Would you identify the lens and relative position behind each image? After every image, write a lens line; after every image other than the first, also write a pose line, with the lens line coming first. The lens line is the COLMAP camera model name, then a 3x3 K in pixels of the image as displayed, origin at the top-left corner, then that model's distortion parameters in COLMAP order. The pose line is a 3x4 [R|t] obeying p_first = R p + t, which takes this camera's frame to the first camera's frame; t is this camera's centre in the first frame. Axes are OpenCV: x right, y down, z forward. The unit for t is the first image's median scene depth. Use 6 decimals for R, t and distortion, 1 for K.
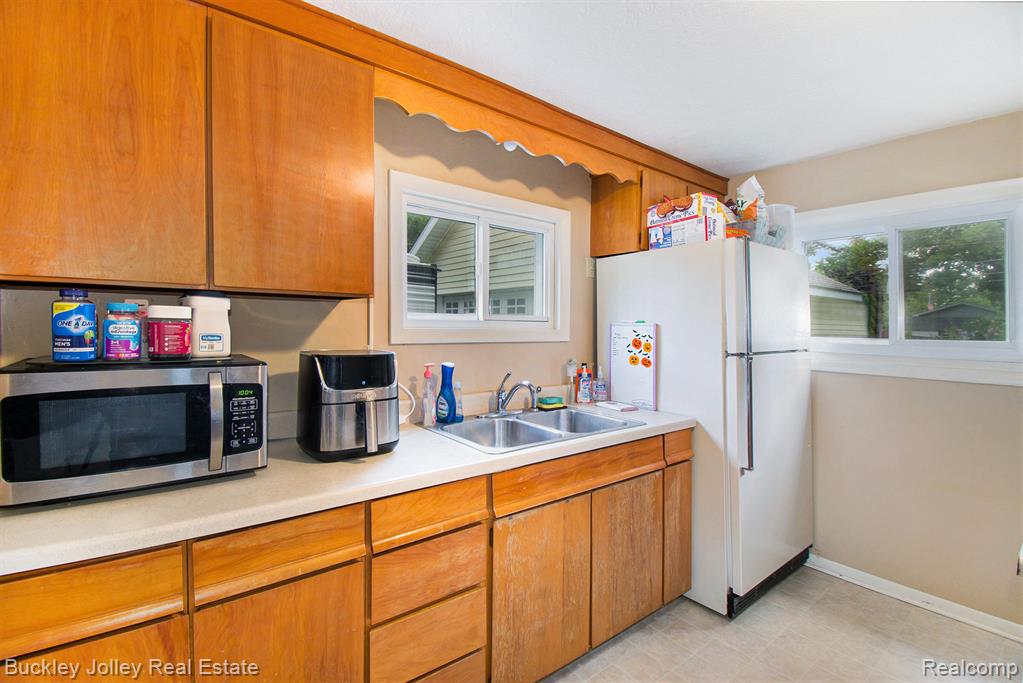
lens RADIAL K [[457.1, 0, 471.7], [0, 457.1, 326.5], [0, 0, 1]] dist [0.002533, -0.000097]
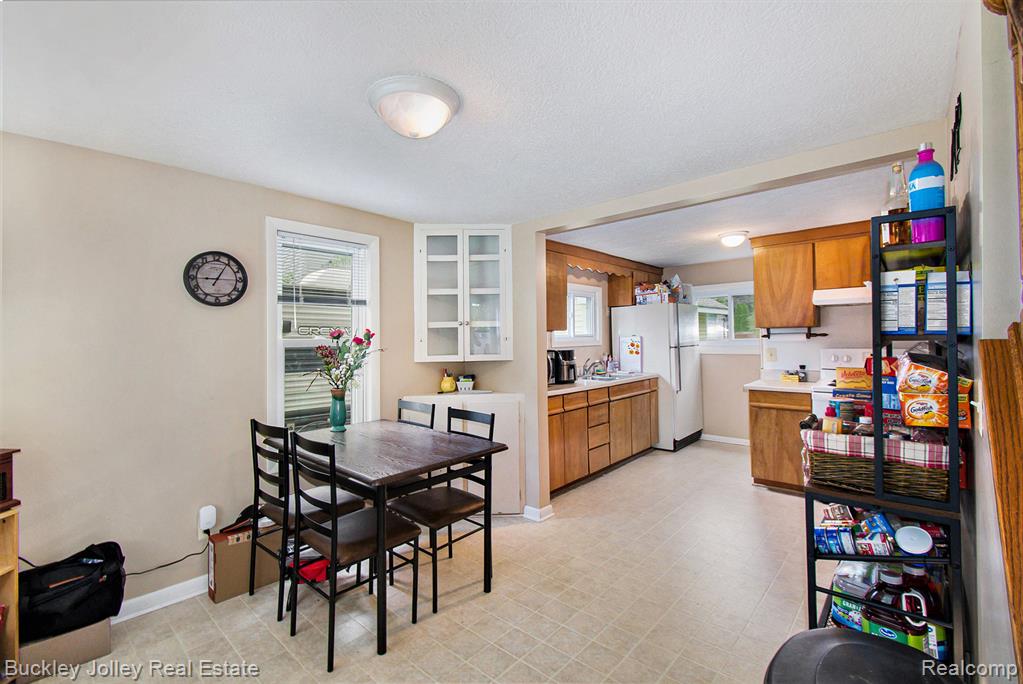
lens RADIAL K [[446.4, 0, 471.4], [0, 446.4, 341.3], [0, 0, 1]] dist [0.000450, -0.000051]
pose [[0.984712, -0.032979, 0.171040, -0.945469], [0.032833, 0.999454, 0.003688, -0.018539], [-0.171069, 0.001984, 0.985257, -1.245010]]
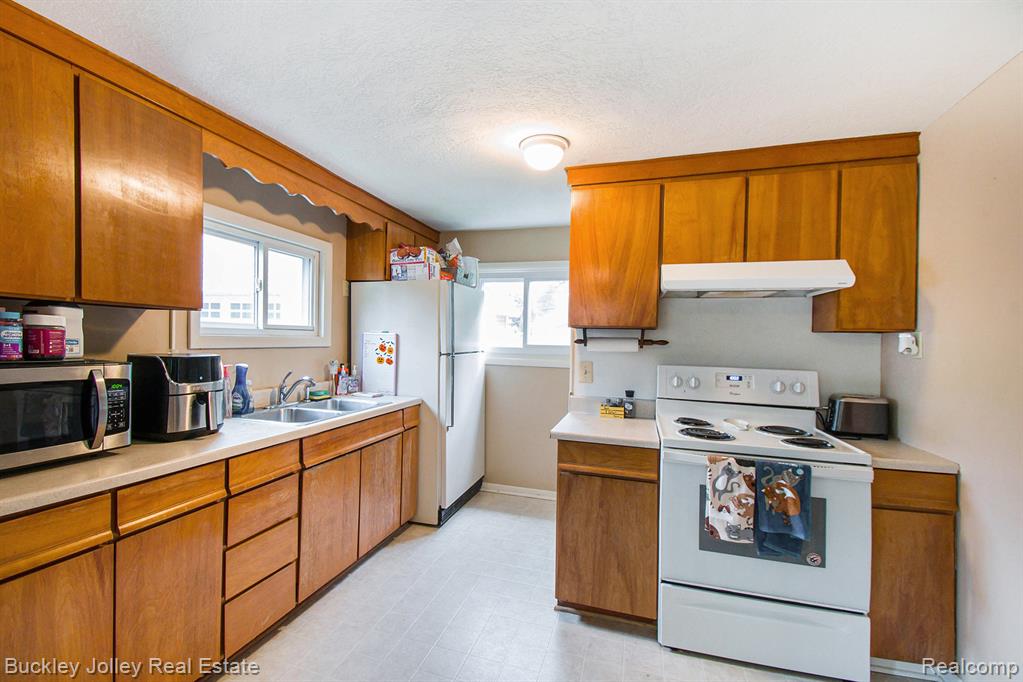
lens RADIAL K [[467.8, 0, 491.1], [0, 467.8, 339.0], [0, 0, 1]] dist [0.000036, -0.000186]
pose [[0.798277, 0.005233, 0.602268, -0.253649], [-0.011149, 0.999919, 0.006089, -0.001977], [-0.602187, -0.011575, 0.798271, -0.358810]]
